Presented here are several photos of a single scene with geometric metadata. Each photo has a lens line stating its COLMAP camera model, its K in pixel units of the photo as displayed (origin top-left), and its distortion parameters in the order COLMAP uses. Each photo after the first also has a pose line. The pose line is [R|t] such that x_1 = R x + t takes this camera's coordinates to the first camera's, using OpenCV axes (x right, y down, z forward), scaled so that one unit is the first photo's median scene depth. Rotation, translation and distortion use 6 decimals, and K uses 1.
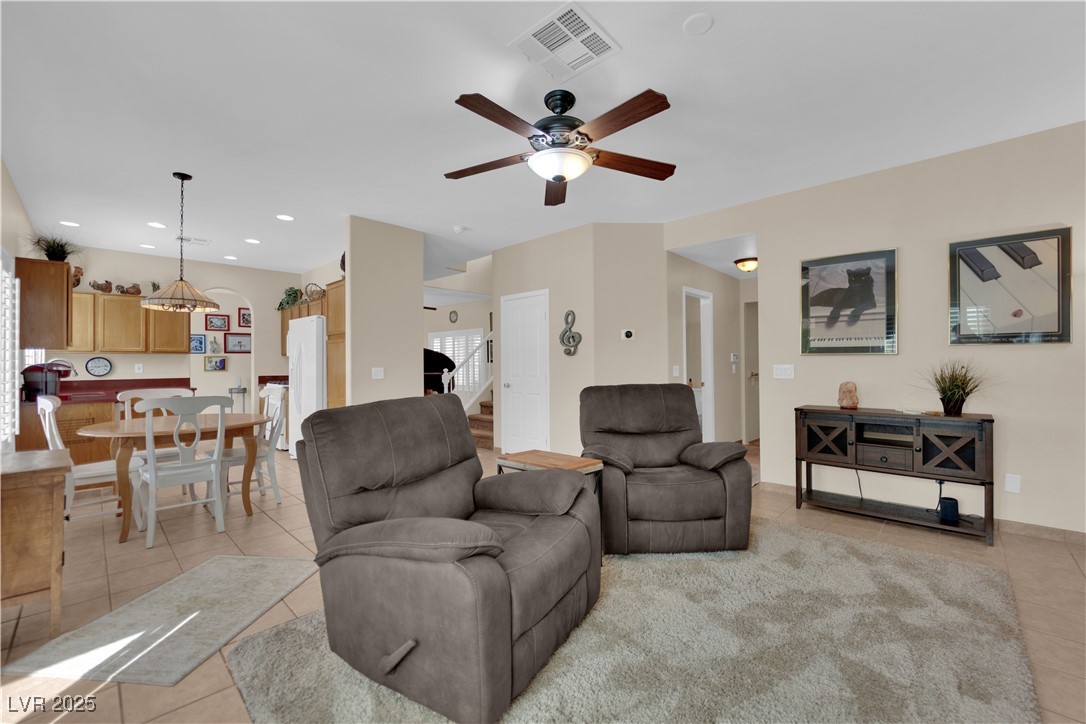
lens RADIAL K [[442.5, 0, 550.0], [0, 442.5, 360.3], [0, 0, 1]] dist [-0.011689, -0.002199]
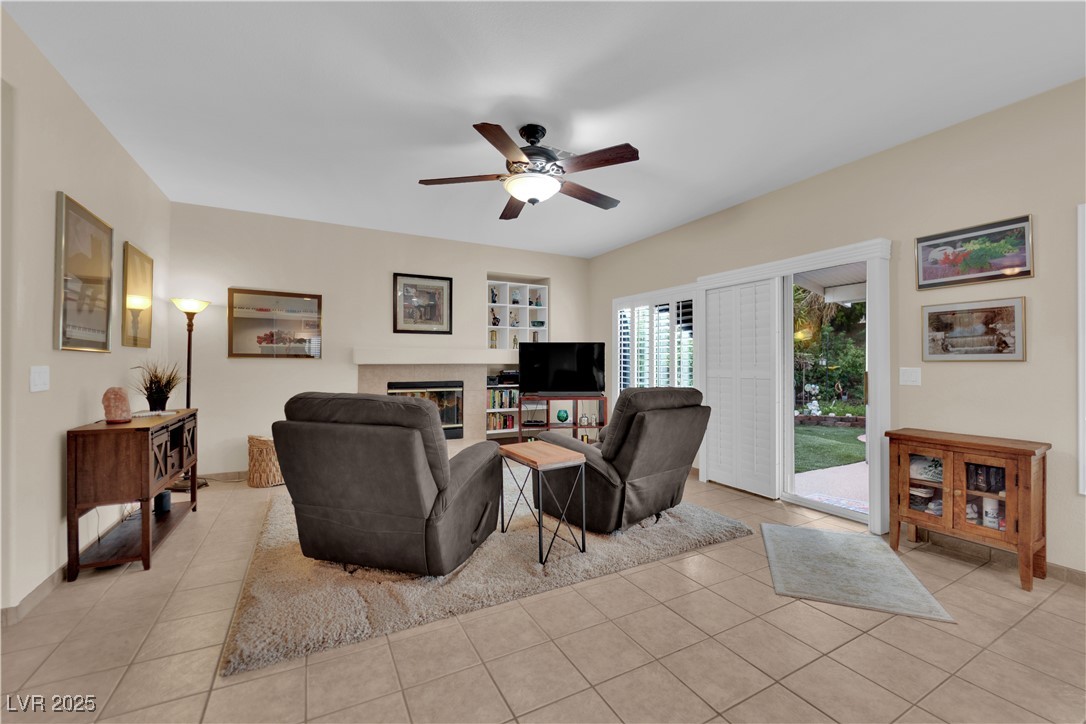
lens RADIAL K [[442.5, 0, 539.0], [0, 442.5, 358.2], [0, 0, 1]] dist [-0.011689, -0.002199]
pose [[-0.944622, 0.006843, 0.328090, -0.225146], [0.000023, 0.999784, -0.020786, 0.012071], [-0.328162, -0.019628, -0.944418, 1.268945]]
